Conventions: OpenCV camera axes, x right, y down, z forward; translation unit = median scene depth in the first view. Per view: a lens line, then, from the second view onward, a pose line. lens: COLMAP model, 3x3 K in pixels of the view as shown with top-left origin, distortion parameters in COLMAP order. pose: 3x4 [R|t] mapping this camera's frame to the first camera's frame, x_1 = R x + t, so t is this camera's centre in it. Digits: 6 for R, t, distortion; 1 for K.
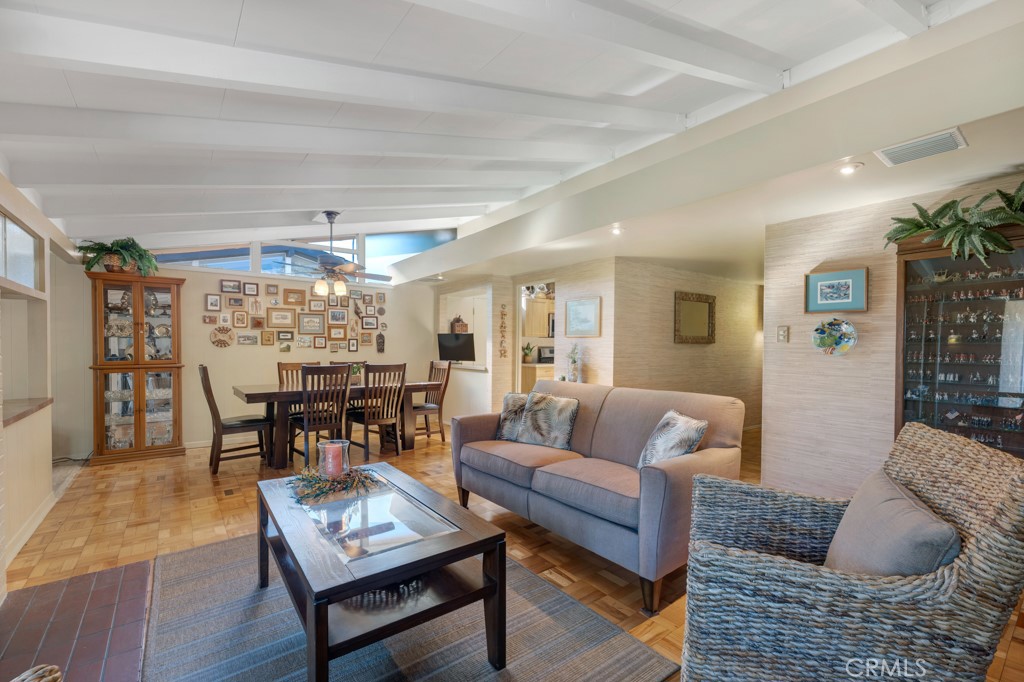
lens RADIAL K [[444.6, 0, 512.0], [0, 444.6, 341.0], [0, 0, 1]] dist [0.000216, 0.000004]
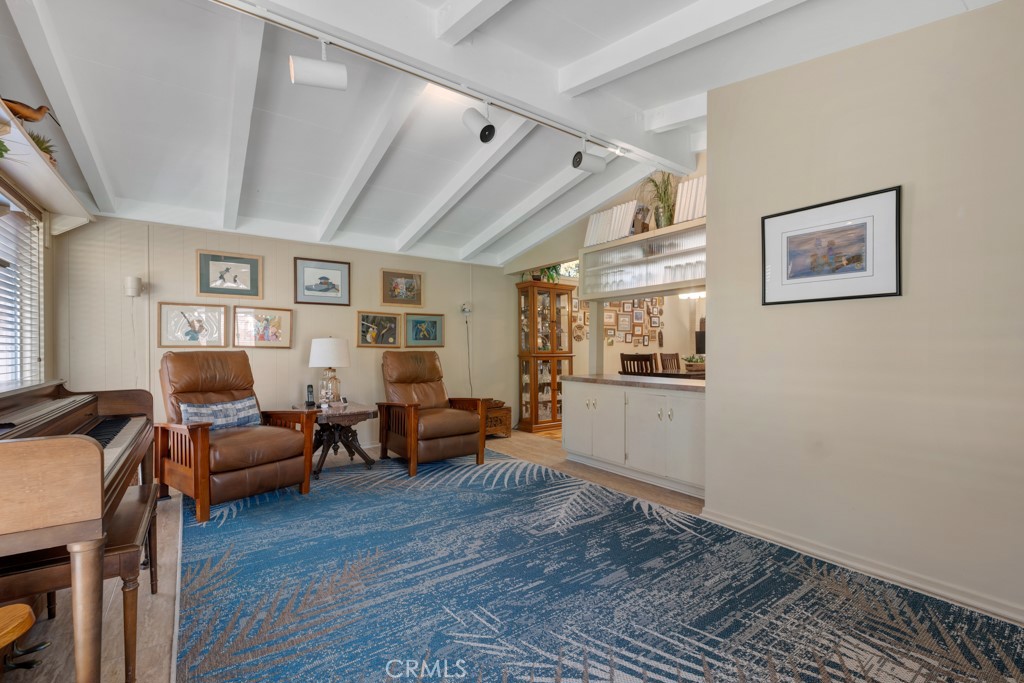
lens RADIAL K [[444.6, 0, 512.0], [0, 444.6, 341.5], [0, 0, 1]] dist [0.000216, 0.000004]
pose [[0.999389, -0.004423, -0.034661, -0.681724], [0.004052, 0.999934, -0.010773, 0.023238], [0.034706, 0.010626, 0.999341, -0.196244]]
